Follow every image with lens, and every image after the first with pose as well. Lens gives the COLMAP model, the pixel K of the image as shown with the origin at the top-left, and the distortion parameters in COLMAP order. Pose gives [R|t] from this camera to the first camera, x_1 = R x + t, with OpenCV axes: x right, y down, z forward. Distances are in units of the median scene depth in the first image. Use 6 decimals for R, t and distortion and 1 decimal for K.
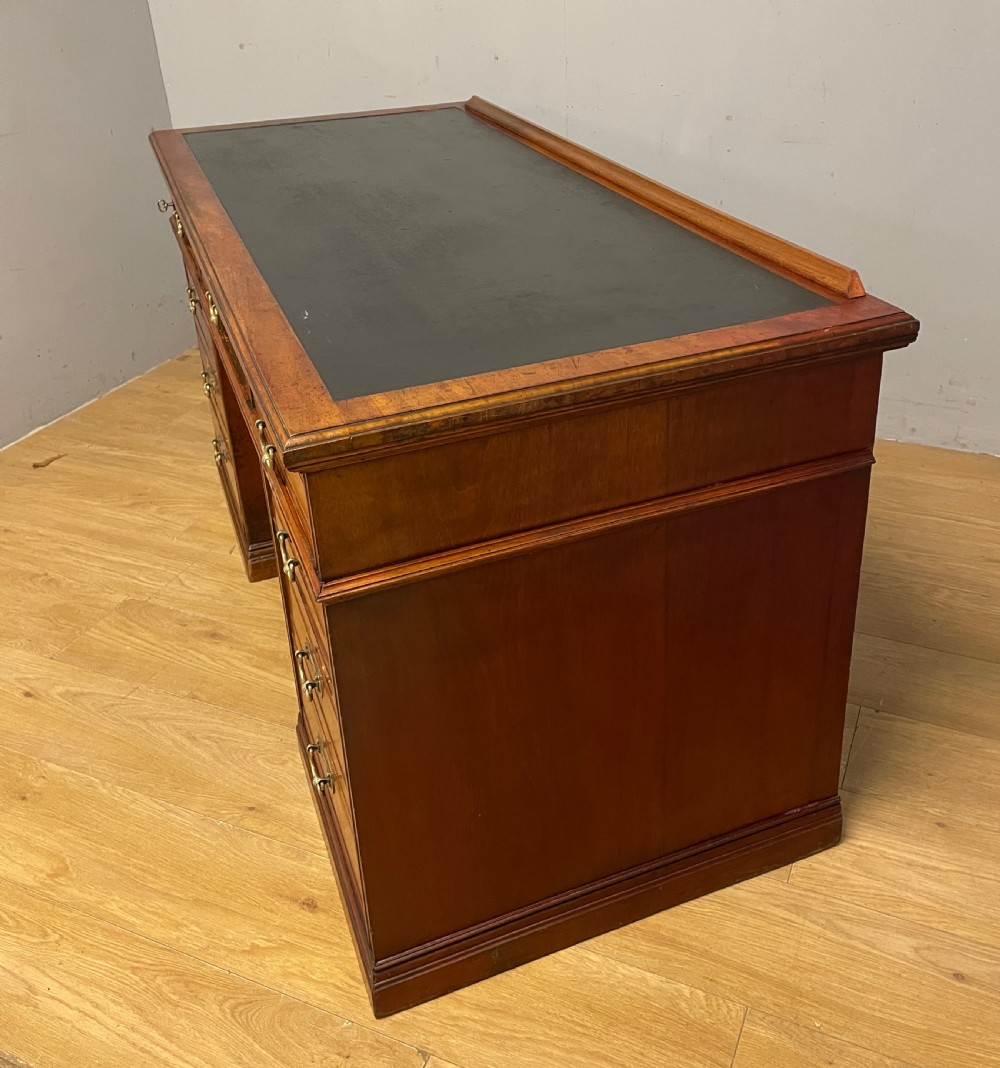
lens RADIAL K [[1083.0, 0, 542.7], [0, 1083.0, 429.2], [0, 0, 1]] dist [0.033530, 0.000000]
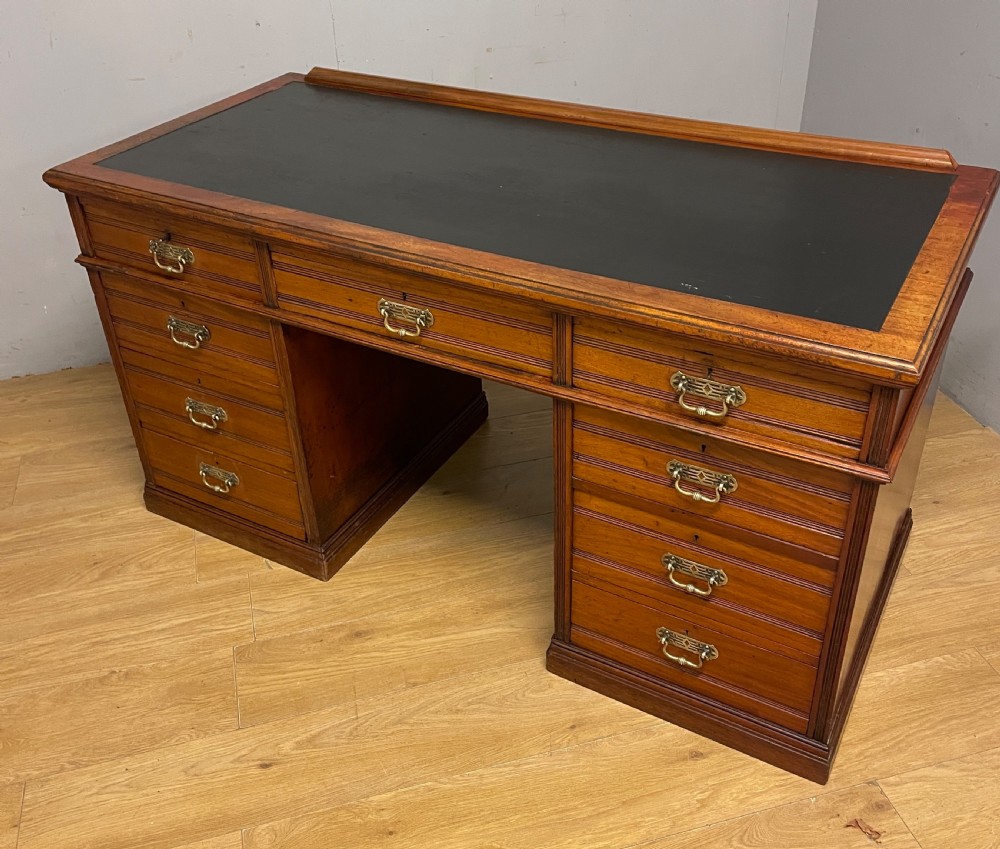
lens RADIAL K [[1000.2, 0, 494.8], [0, 1000.2, 411.7], [0, 0, 1]] dist [0.051612, 0.000000]
pose [[0.783840, -0.342555, 0.517929, -0.842672], [0.287566, 0.939493, 0.186169, -0.203804], [-0.550364, 0.003012, 0.834920, 0.174095]]
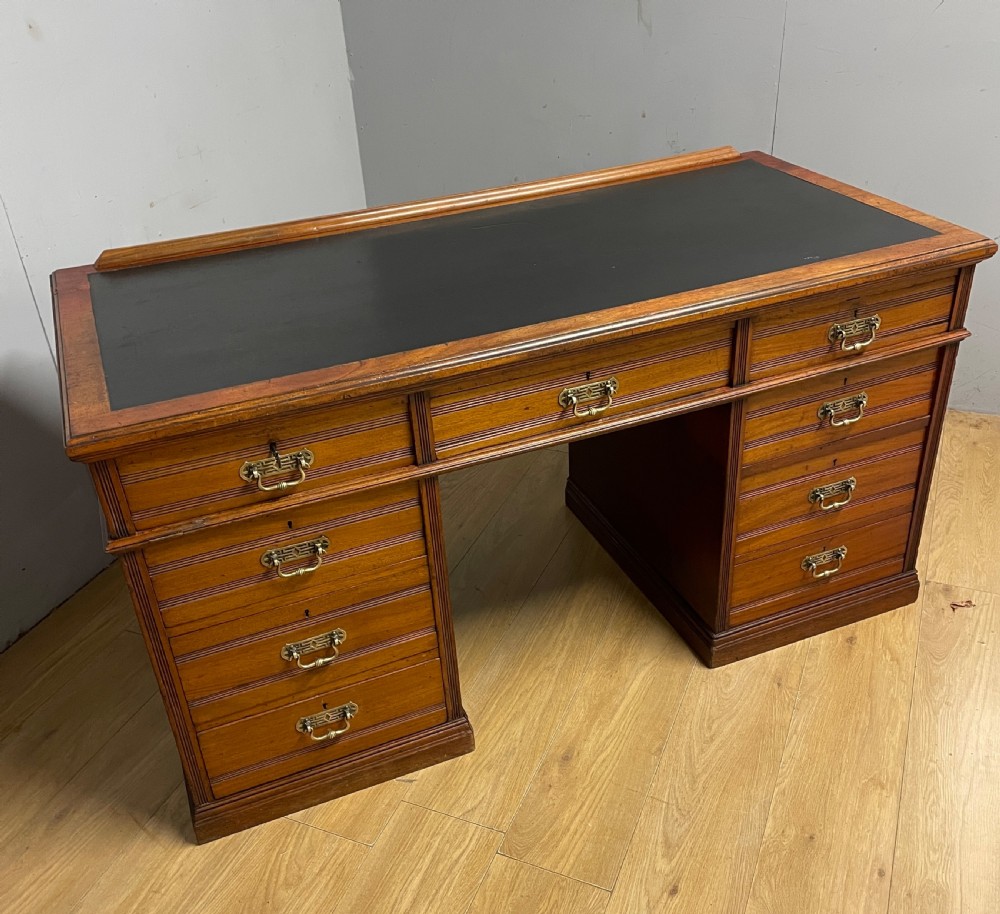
lens RADIAL K [[1003.3, 0, 486.8], [0, 1003.3, 481.3], [0, 0, 1]] dist [0.046927, 0.000000]
pose [[0.009658, -0.507764, 0.861442, -1.294240], [0.499809, 0.748600, 0.435648, -0.578395], [-0.866082, 0.426349, 0.261015, 0.972004]]
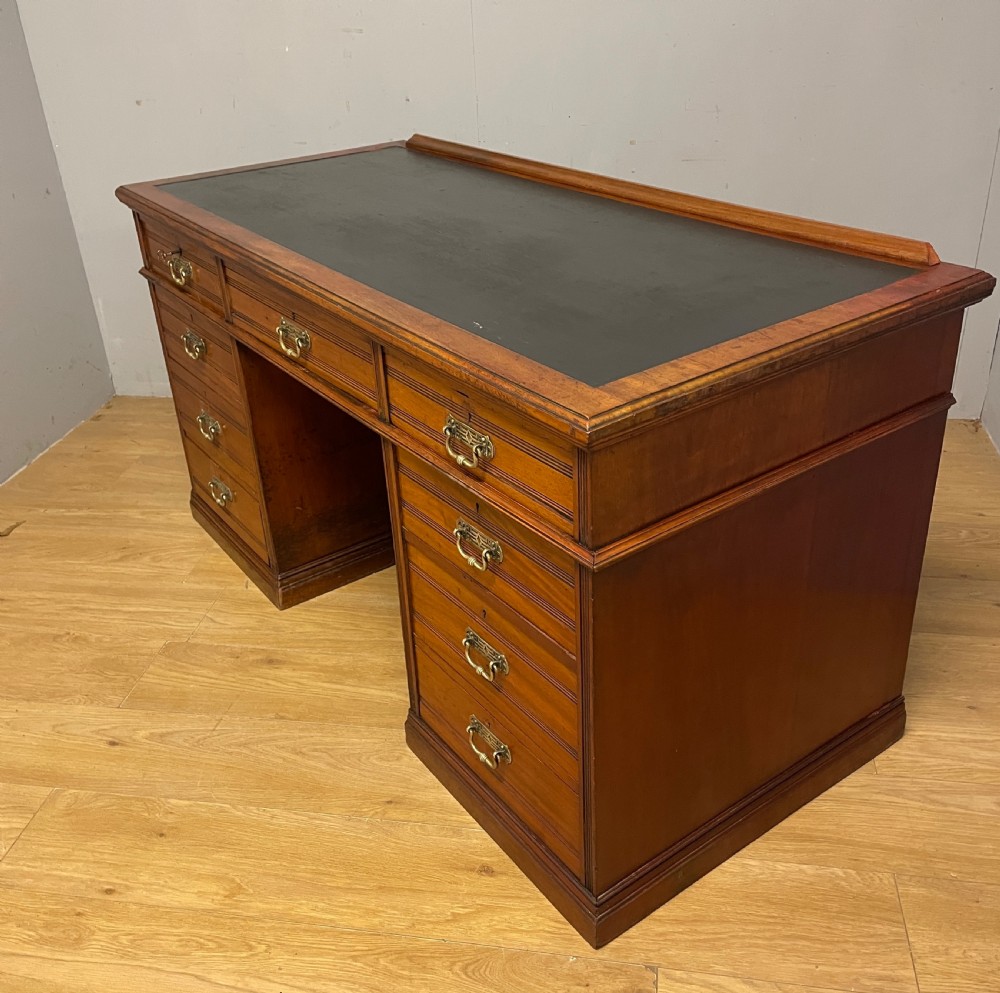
lens RADIAL K [[1005.3, 0, 496.5], [0, 1005.3, 482.9], [0, 0, 1]] dist [0.049649, 0.000000]
pose [[0.972448, -0.124125, 0.197326, -0.353592], [0.120134, 0.992238, 0.032113, 0.018444], [-0.199780, -0.007523, 0.979812, 0.006729]]
